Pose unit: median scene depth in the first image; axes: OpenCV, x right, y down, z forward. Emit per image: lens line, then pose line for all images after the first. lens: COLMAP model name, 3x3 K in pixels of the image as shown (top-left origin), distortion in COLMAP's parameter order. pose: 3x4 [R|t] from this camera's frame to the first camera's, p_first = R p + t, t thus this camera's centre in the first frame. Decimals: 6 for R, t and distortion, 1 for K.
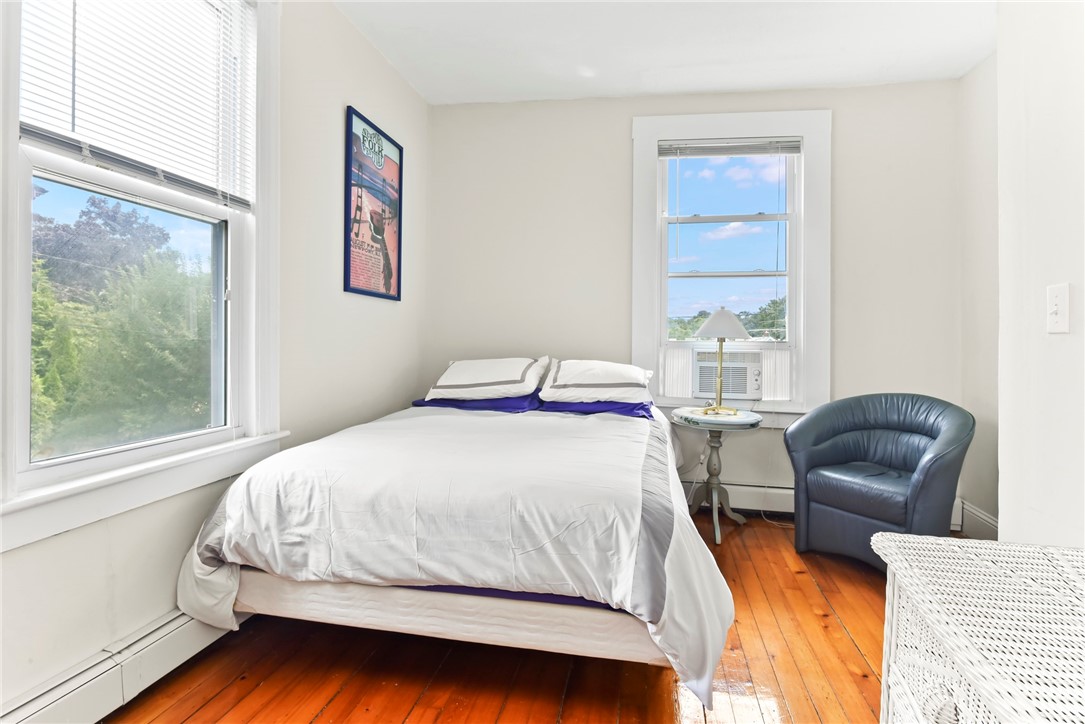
lens RADIAL K [[580.6, 0, 543.0], [0, 580.6, 351.2], [0, 0, 1]] dist [0.005480, -0.004588]
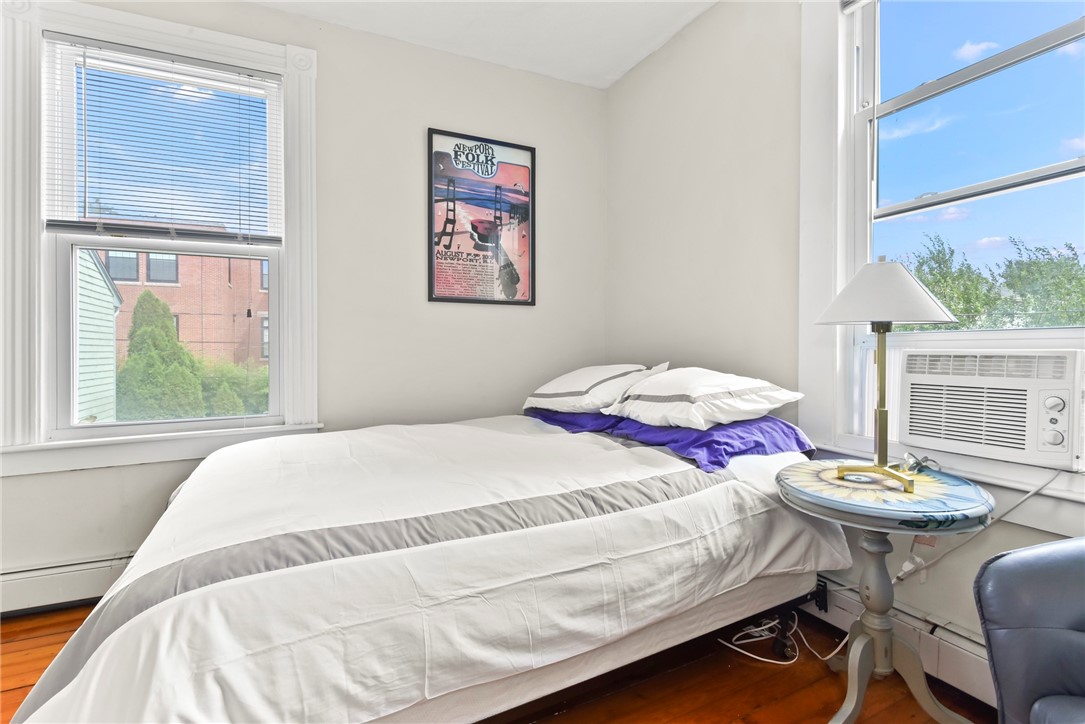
lens RADIAL K [[500.6, 0, 549.4], [0, 500.6, 360.5], [0, 0, 1]] dist [0.003916, -0.001286]
pose [[0.600967, -0.000861, -0.799273, 0.493529], [0.004769, 0.999985, 0.002509, 0.005177], [0.799260, -0.005319, 0.600962, 0.567785]]
